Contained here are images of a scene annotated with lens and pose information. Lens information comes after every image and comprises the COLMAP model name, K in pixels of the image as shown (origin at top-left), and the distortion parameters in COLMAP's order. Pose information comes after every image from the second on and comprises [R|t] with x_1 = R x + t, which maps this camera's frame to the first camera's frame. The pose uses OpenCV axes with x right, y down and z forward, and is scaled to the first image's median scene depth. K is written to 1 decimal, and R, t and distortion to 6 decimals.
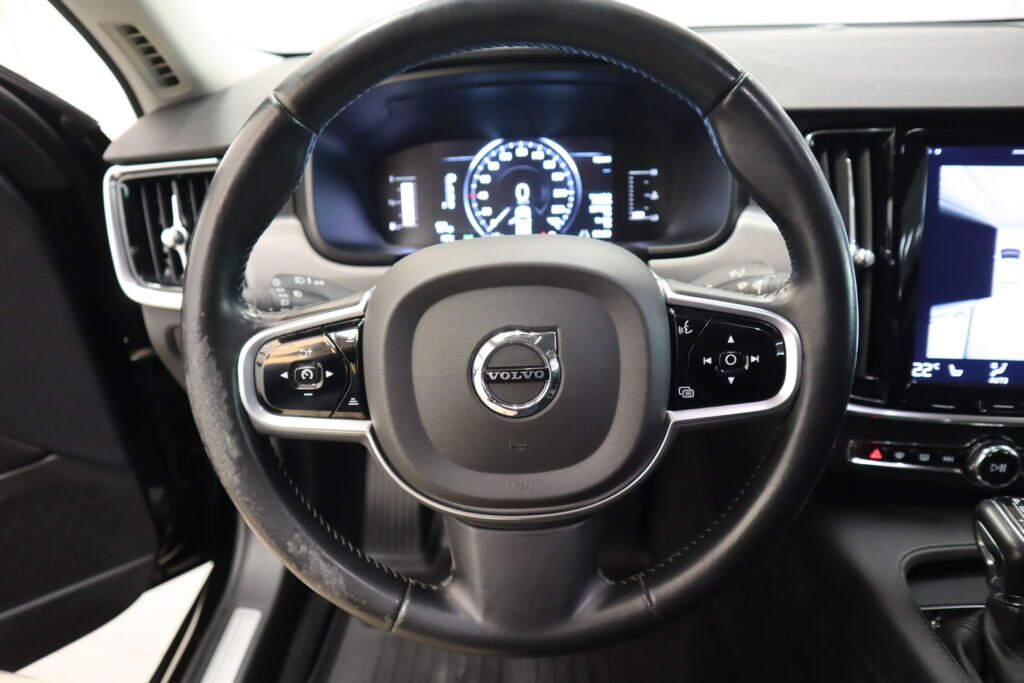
lens RADIAL K [[713.9, 0, 512.0], [0, 713.9, 341.5], [0, 0, 1]] dist [-0.132360, 0.082091]
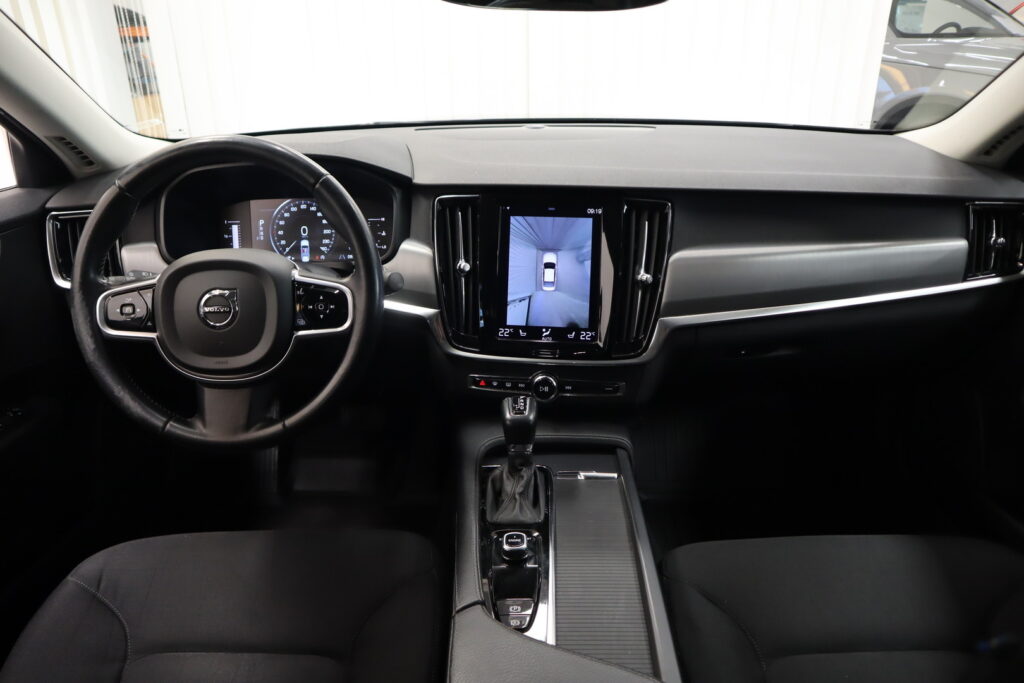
lens RADIAL K [[713.9, 0, 512.0], [0, 713.9, 341.5], [0, 0, 1]] dist [-0.132360, 0.082091]
pose [[0.999240, 0.016181, 0.035476, 0.560266], [-0.014023, 0.998084, -0.060266, 0.173355], [-0.036384, 0.059723, 0.997552, -0.795598]]
